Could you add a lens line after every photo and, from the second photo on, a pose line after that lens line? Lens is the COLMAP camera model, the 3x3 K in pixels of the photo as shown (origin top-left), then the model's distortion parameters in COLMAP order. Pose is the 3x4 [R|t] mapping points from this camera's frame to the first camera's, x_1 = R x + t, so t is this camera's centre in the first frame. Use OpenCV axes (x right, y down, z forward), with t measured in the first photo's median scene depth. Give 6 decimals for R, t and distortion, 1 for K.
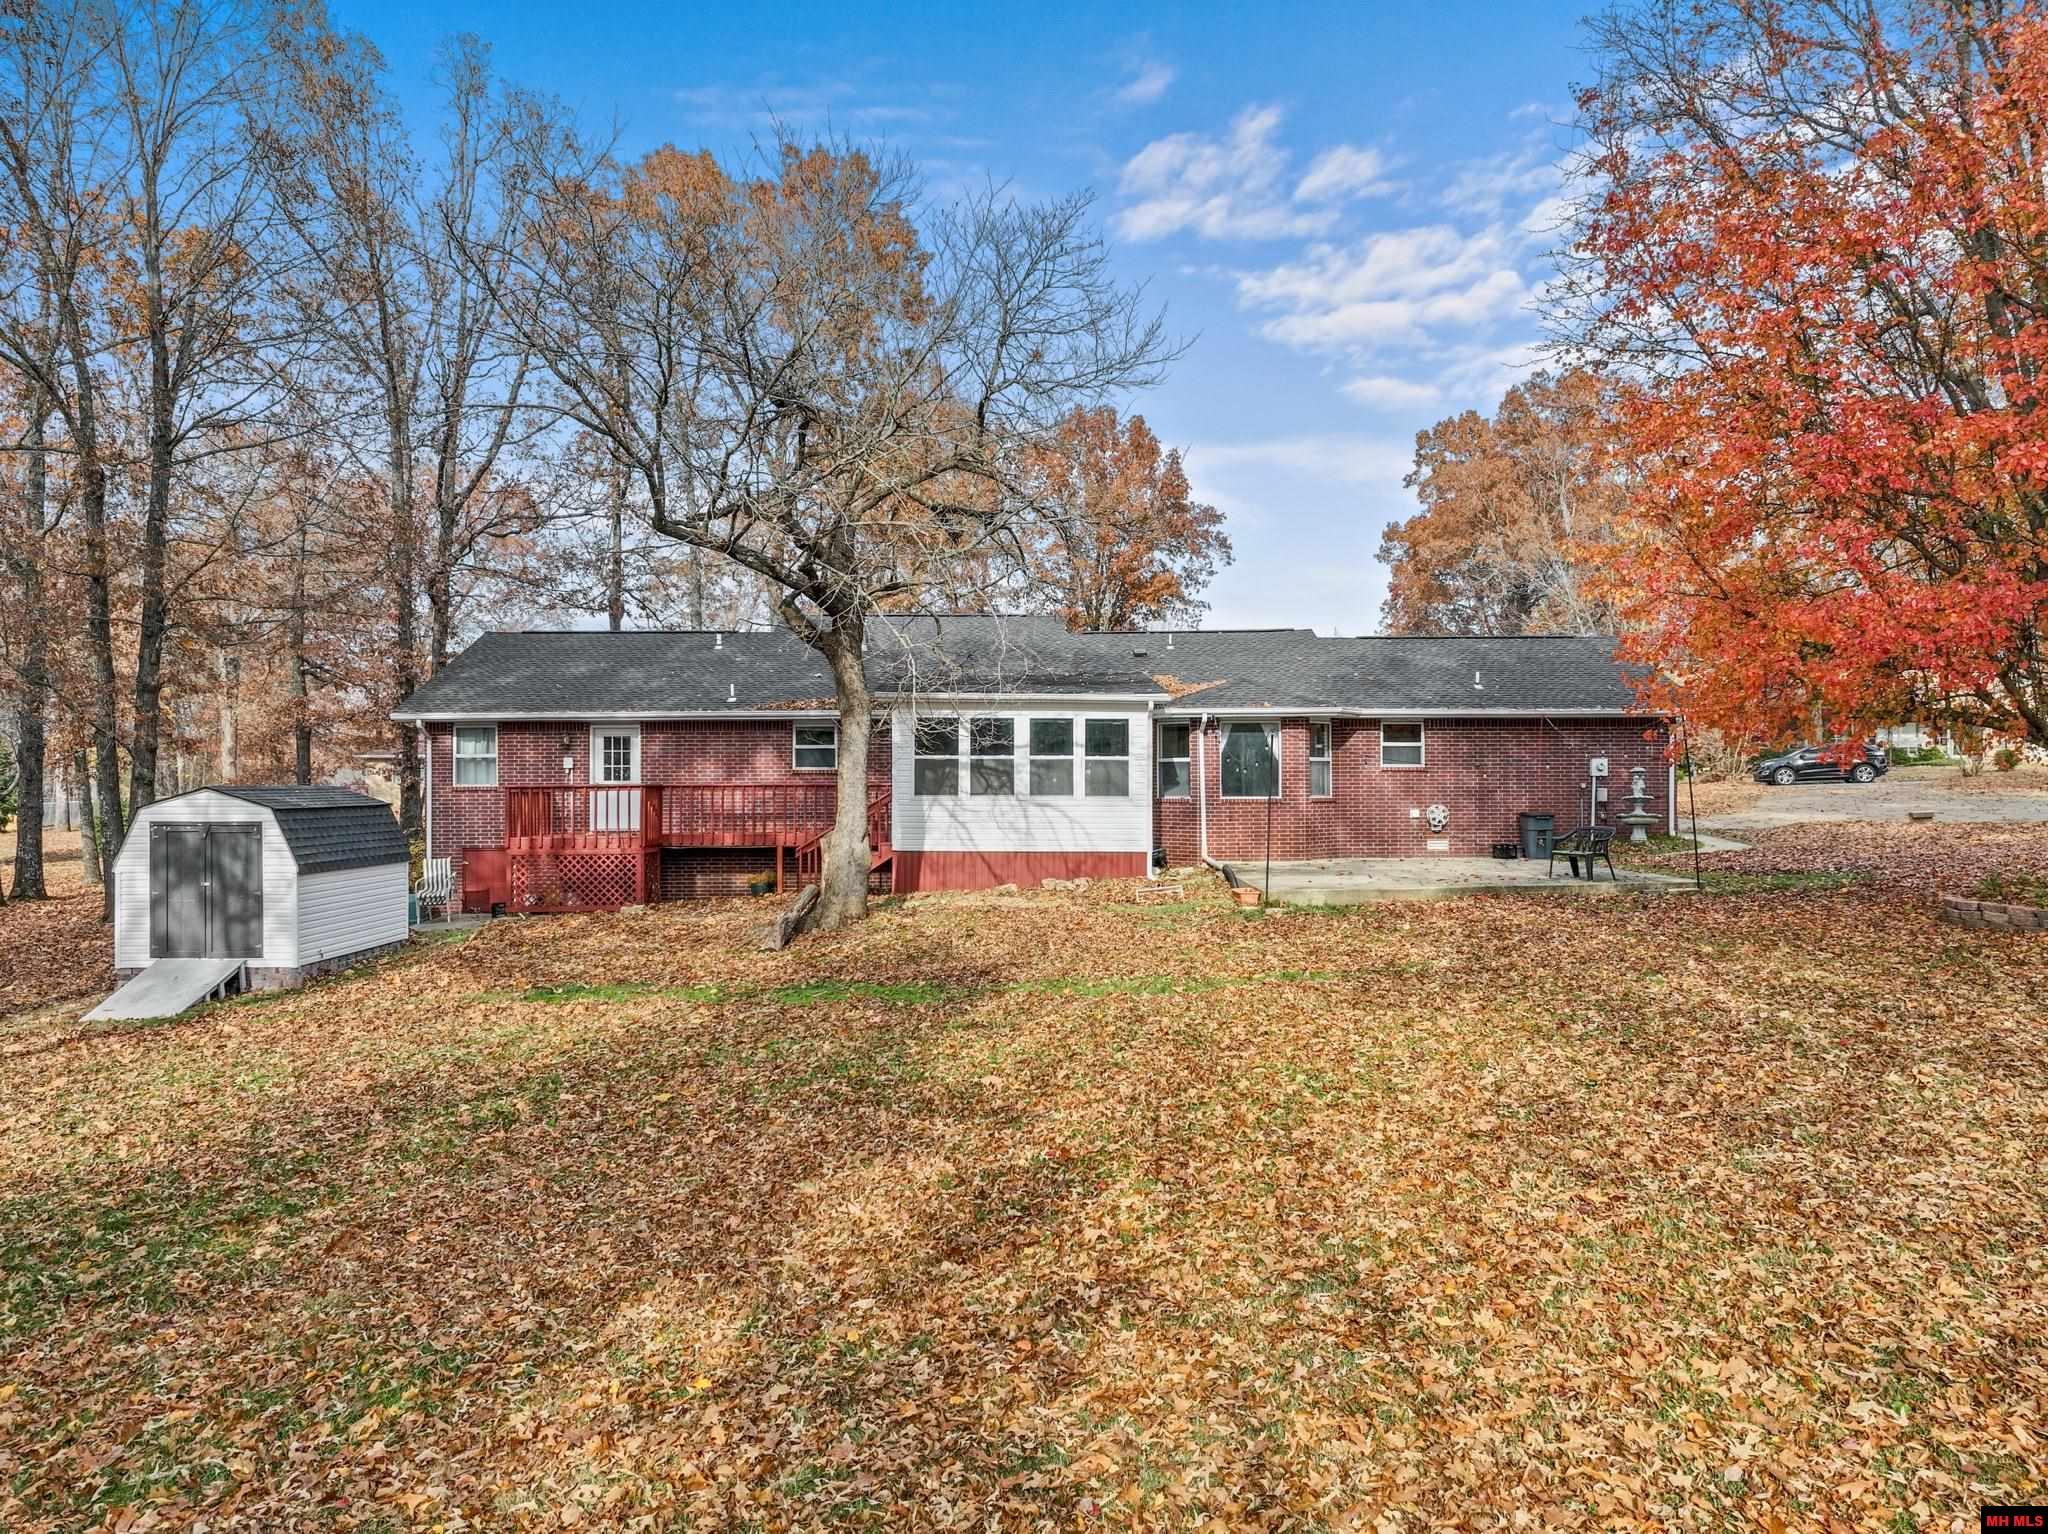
lens RADIAL K [[1437.8, 0, 1022.1], [0, 1437.8, 768.7], [0, 0, 1]] dist [0.008743, 0.002156]
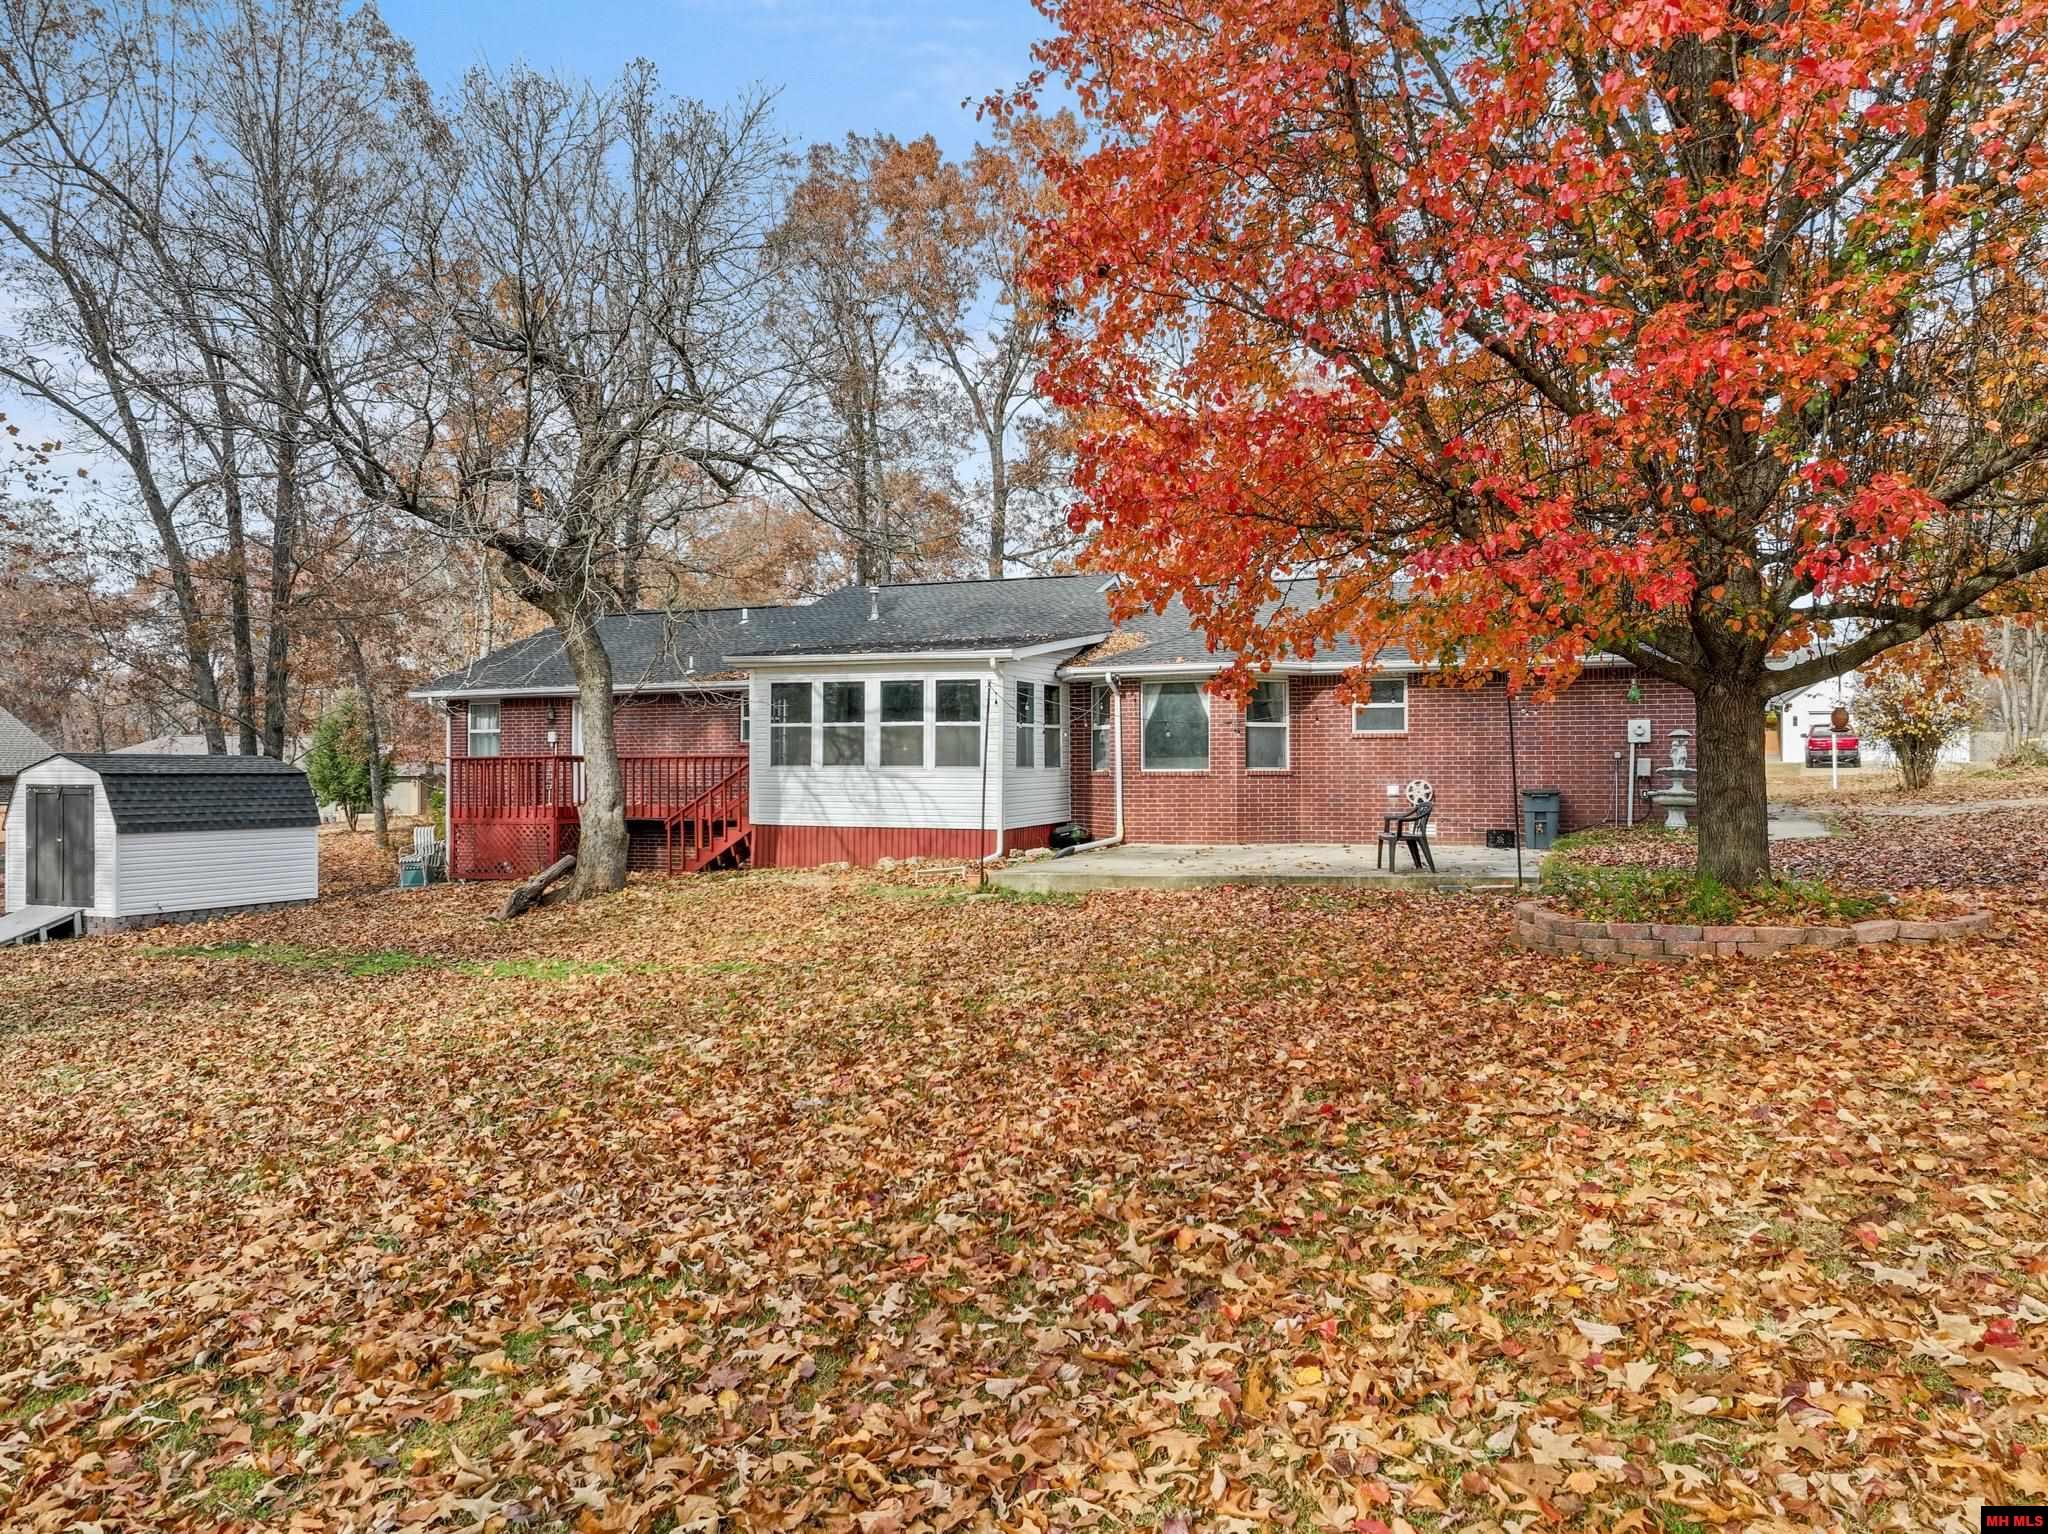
lens RADIAL K [[1437.8, 0, 1024.0], [0, 1437.8, 768.2], [0, 0, 1]] dist [0.008743, 0.002156]
pose [[0.922947, -0.000214, -0.384928, 0.440218], [0.002797, 0.999977, 0.006151, 0.014720], [0.384918, -0.006754, 0.922926, 0.193408]]
